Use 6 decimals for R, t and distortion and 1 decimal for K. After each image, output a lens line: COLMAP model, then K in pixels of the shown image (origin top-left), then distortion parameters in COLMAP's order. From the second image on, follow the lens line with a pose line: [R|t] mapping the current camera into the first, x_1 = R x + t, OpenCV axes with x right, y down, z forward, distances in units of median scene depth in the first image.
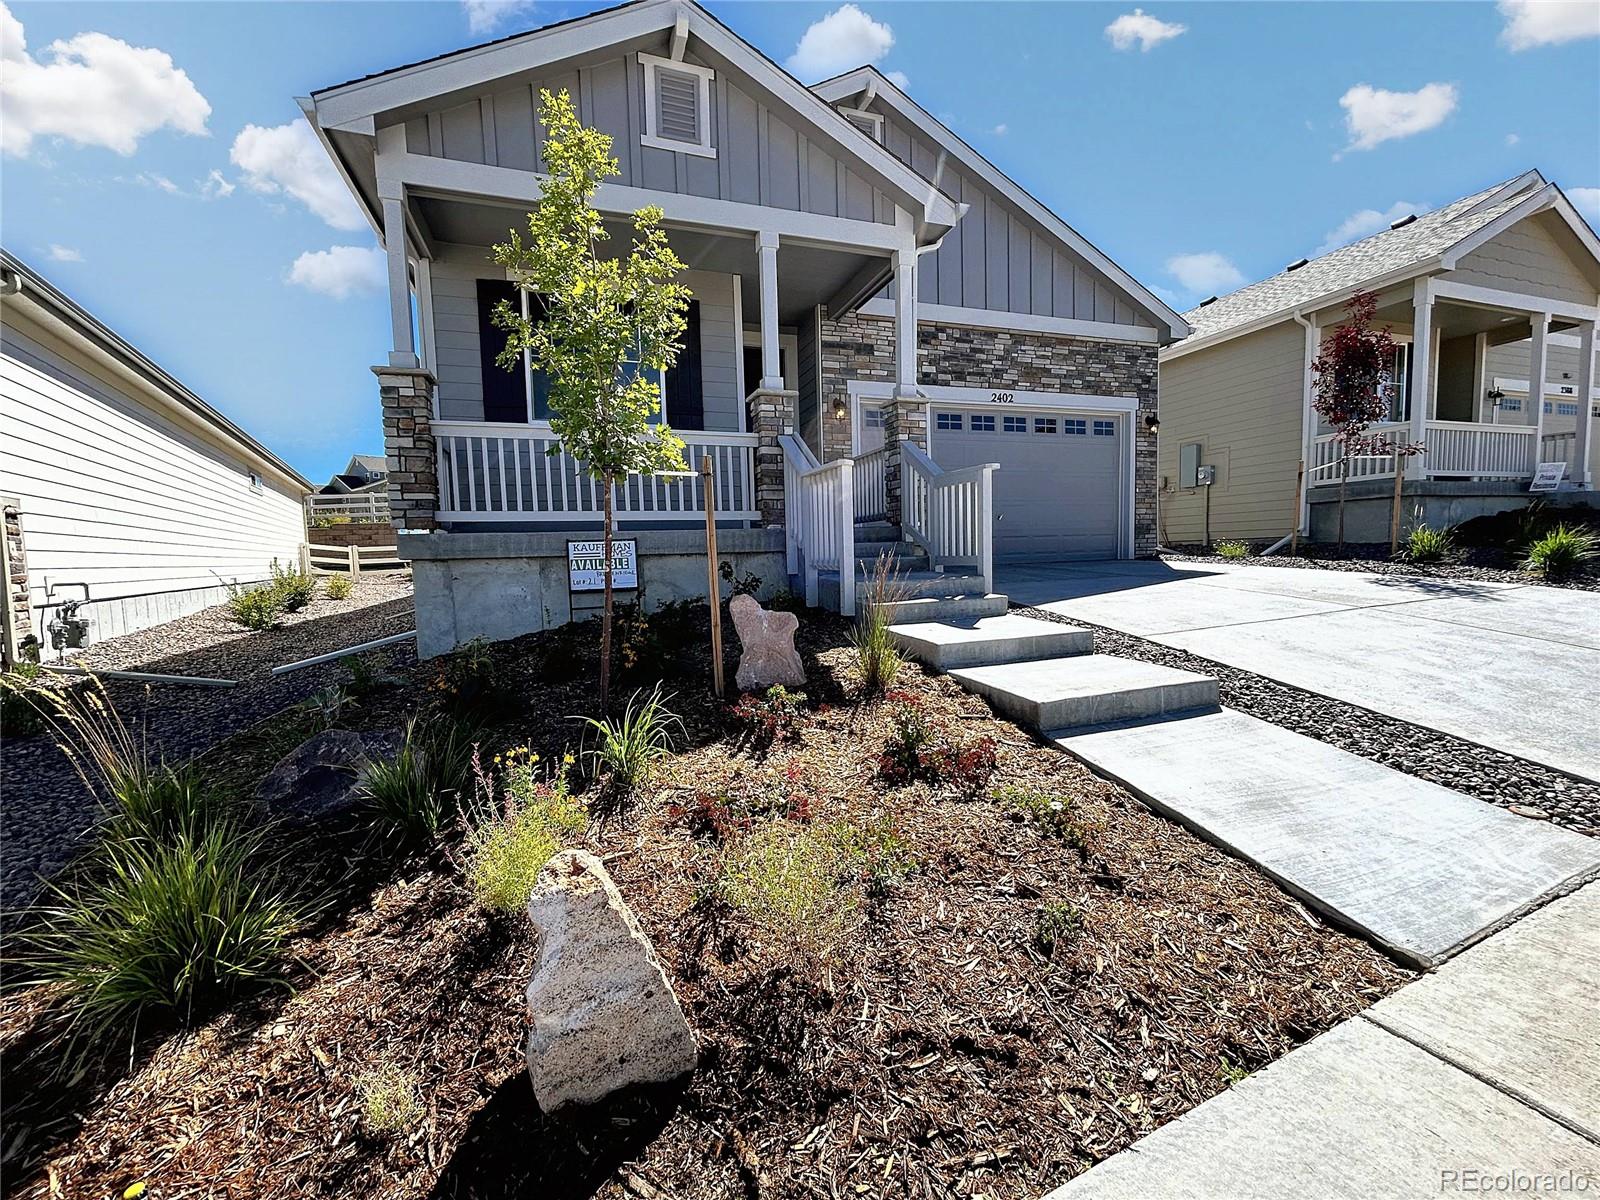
lens RADIAL K [[612.7, 0, 786.5], [0, 612.7, 606.4], [0, 0, 1]] dist [-0.008276, -0.000204]
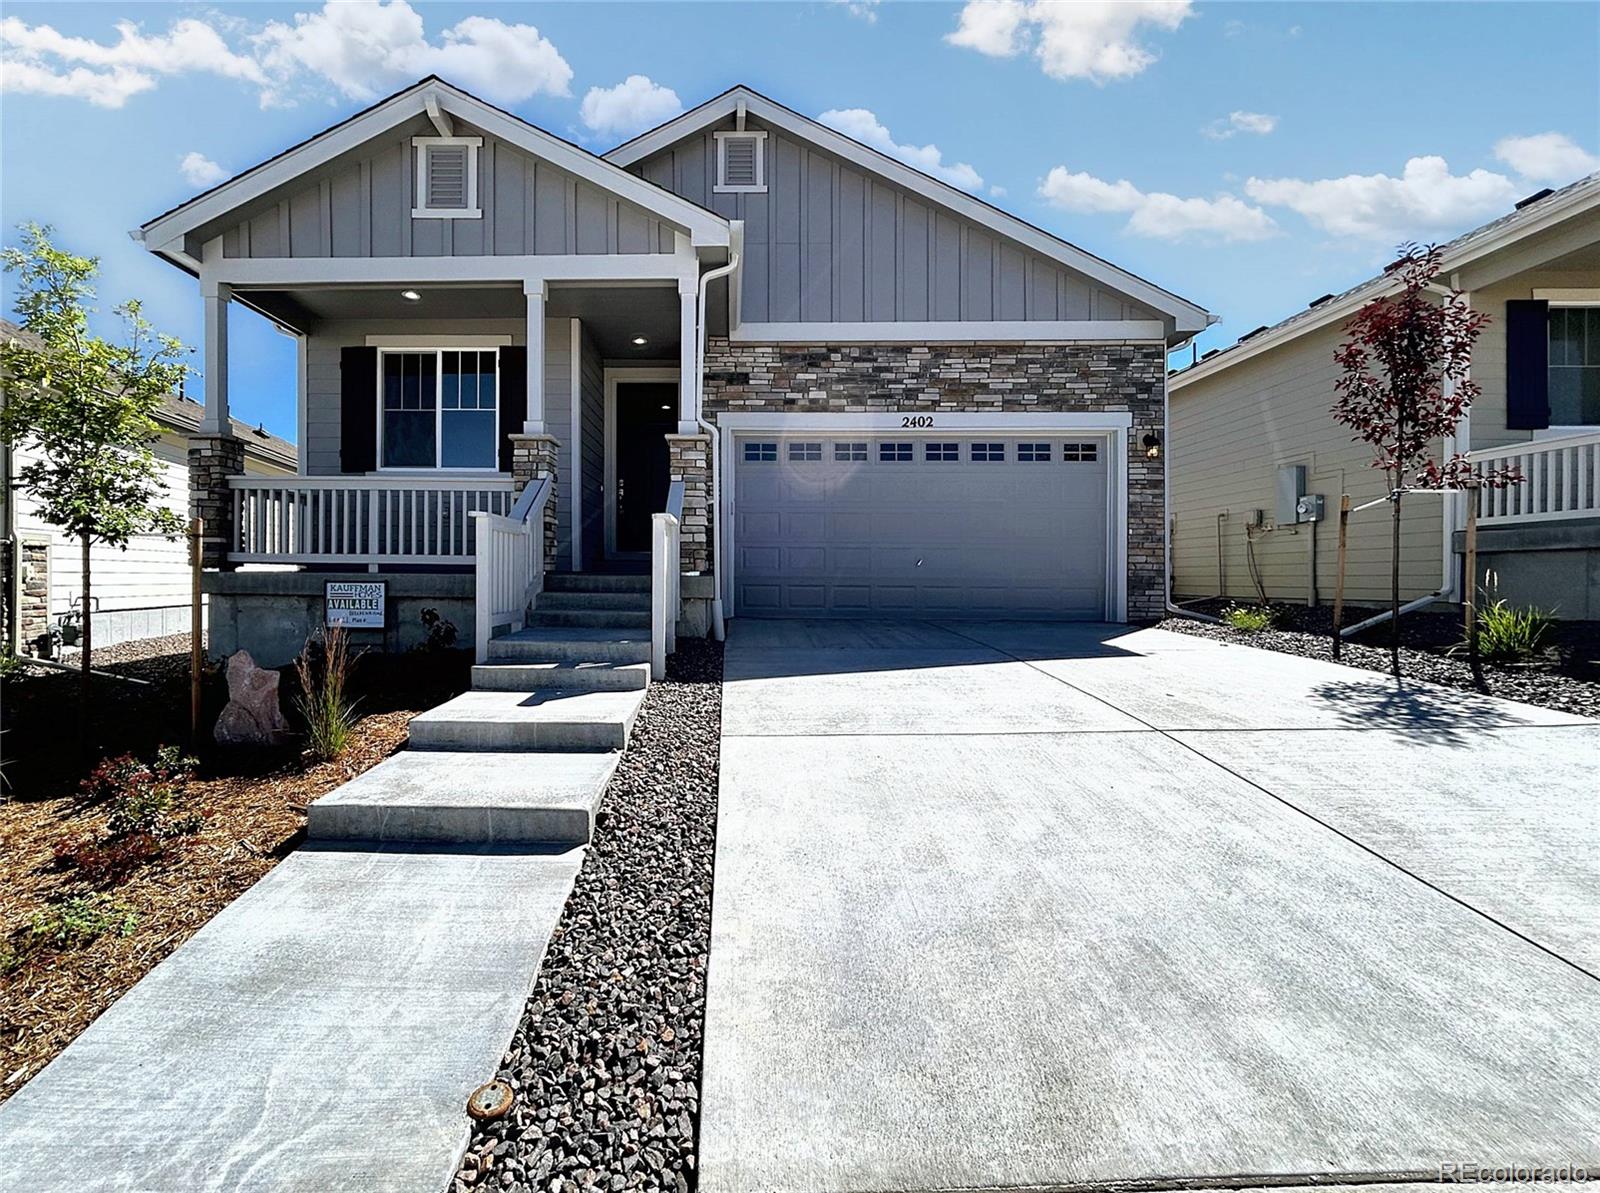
lens RADIAL K [[646.8, 0, 736.6], [0, 646.8, 587.8], [0, 0, 1]] dist [-0.005816, 0.000205]
pose [[0.939767, 0.042421, -0.339174, 0.451149], [-0.066212, 0.996067, -0.058878, -0.048634], [0.335342, 0.077789, 0.938879, 0.109001]]
